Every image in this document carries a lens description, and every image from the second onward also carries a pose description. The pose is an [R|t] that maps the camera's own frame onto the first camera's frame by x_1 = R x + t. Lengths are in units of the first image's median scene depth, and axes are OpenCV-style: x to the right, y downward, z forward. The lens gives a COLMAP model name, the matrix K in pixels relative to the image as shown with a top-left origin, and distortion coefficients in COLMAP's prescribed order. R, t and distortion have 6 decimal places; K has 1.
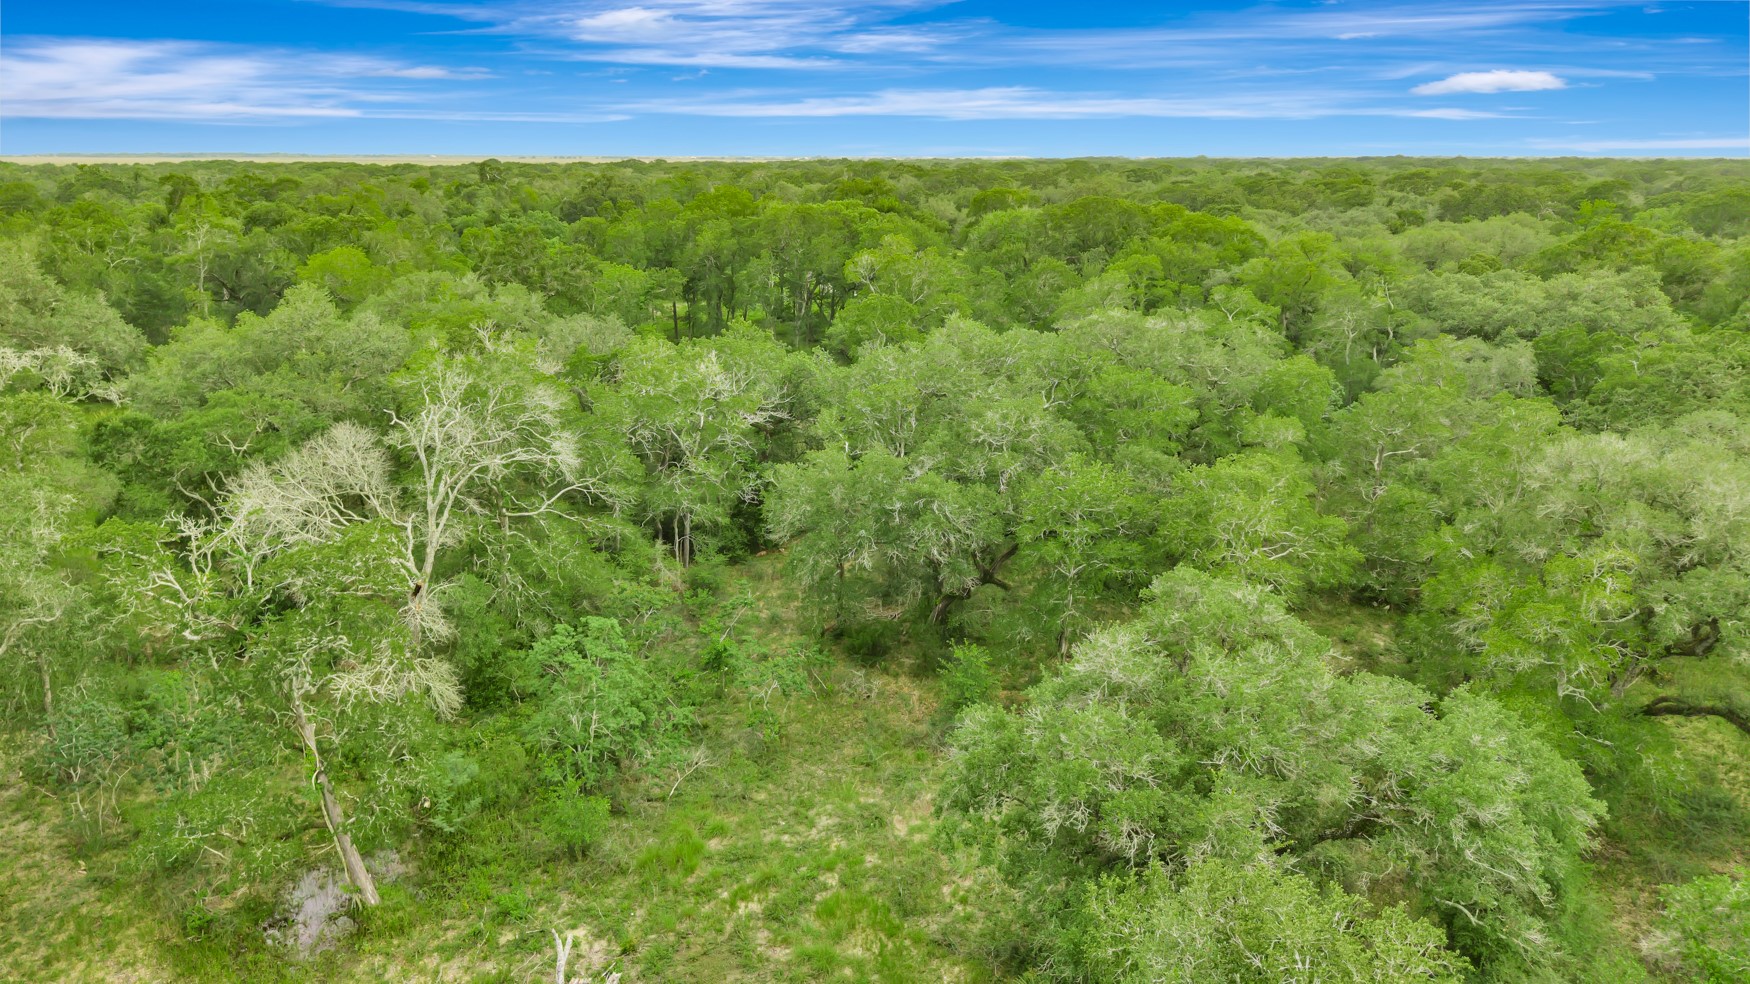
lens RADIAL K [[1169.3, 0, 873.0], [0, 1169.3, 484.8], [0, 0, 1]] dist [0.035572, -0.039894]
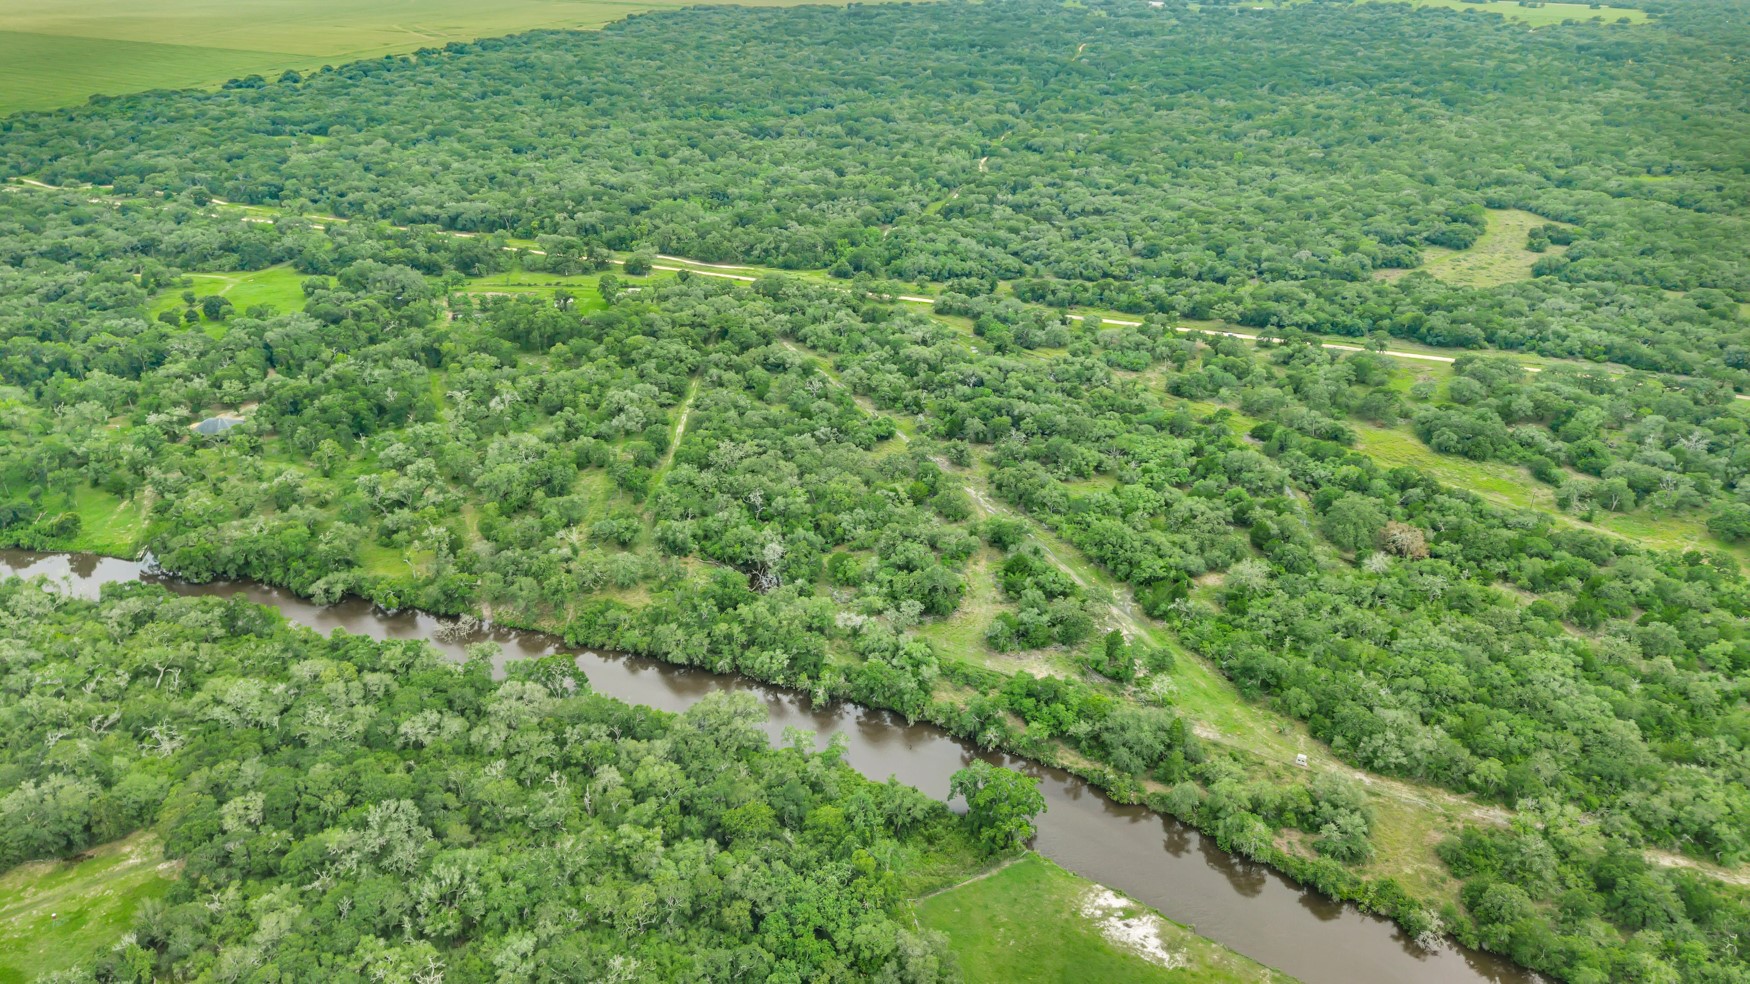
lens RADIAL K [[1169.3, 0, 883.2], [0, 1169.3, 500.3], [0, 0, 1]] dist [0.035572, -0.039894]
pose [[0.985420, -0.079863, 0.150228, 0.872099], [0.046059, 0.975234, 0.216325, -0.834763], [-0.163784, -0.206252, 0.964694, -6.574282]]
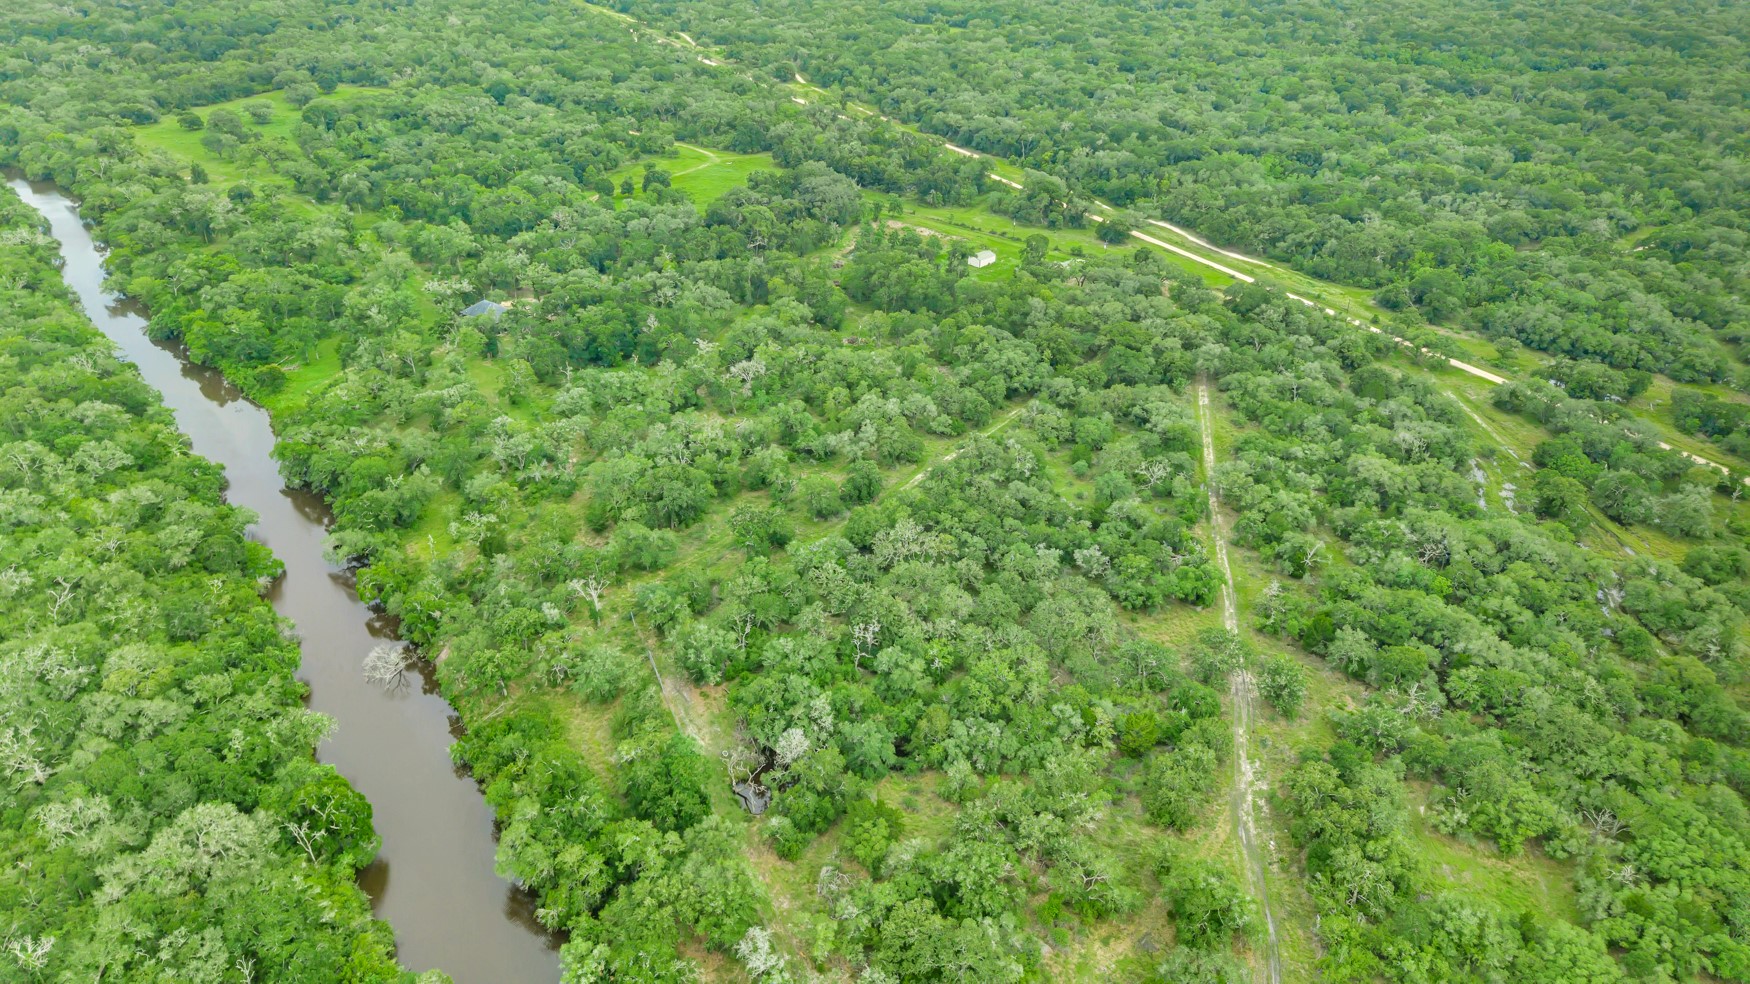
lens RADIAL K [[1169.3, 0, 861.2], [0, 1169.3, 487.8], [0, 0, 1]] dist [0.035572, -0.039894]
pose [[0.875034, 0.248181, -0.415598, 2.510666], [-0.134602, 0.949455, 0.283581, -1.055589], [0.464971, -0.192202, 0.864211, -3.795156]]
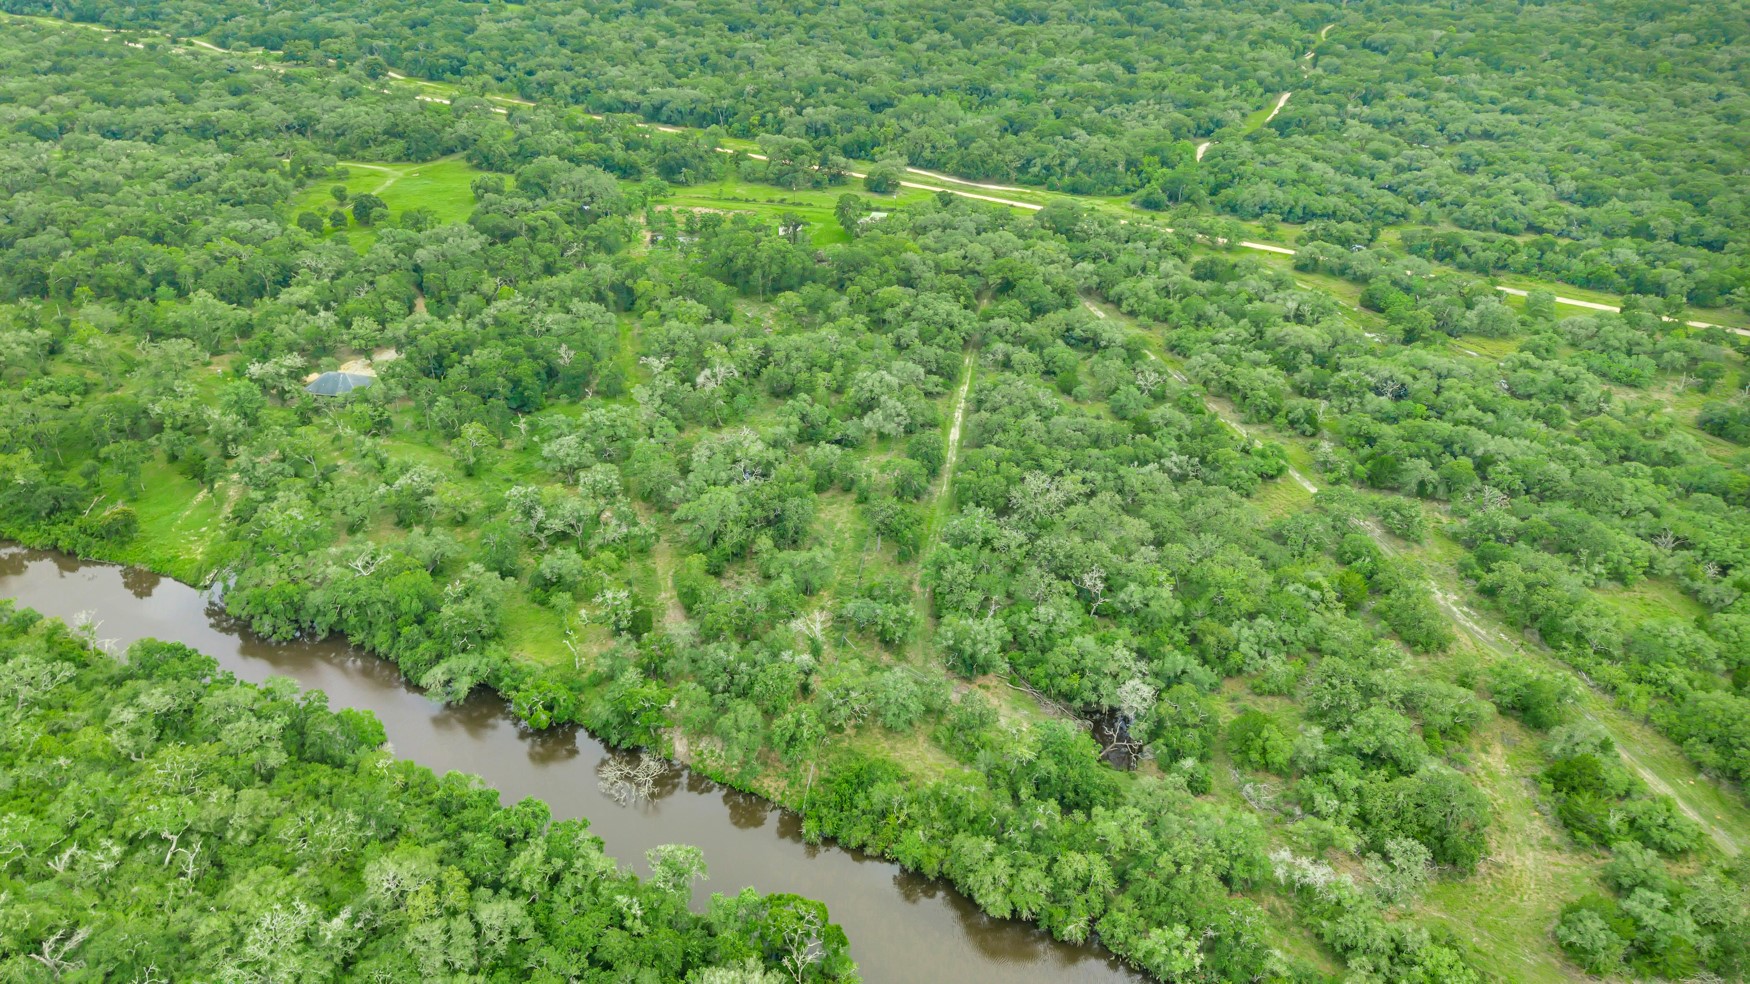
lens RADIAL K [[1169.3, 0, 873.9], [0, 1169.3, 499.5], [0, 0, 1]] dist [0.035572, -0.039894]
pose [[0.999994, -0.000308, 0.003442, 0.402239], [-0.000695, 0.957718, 0.287709, -0.926235], [-0.003385, -0.287709, 0.957712, -4.254218]]
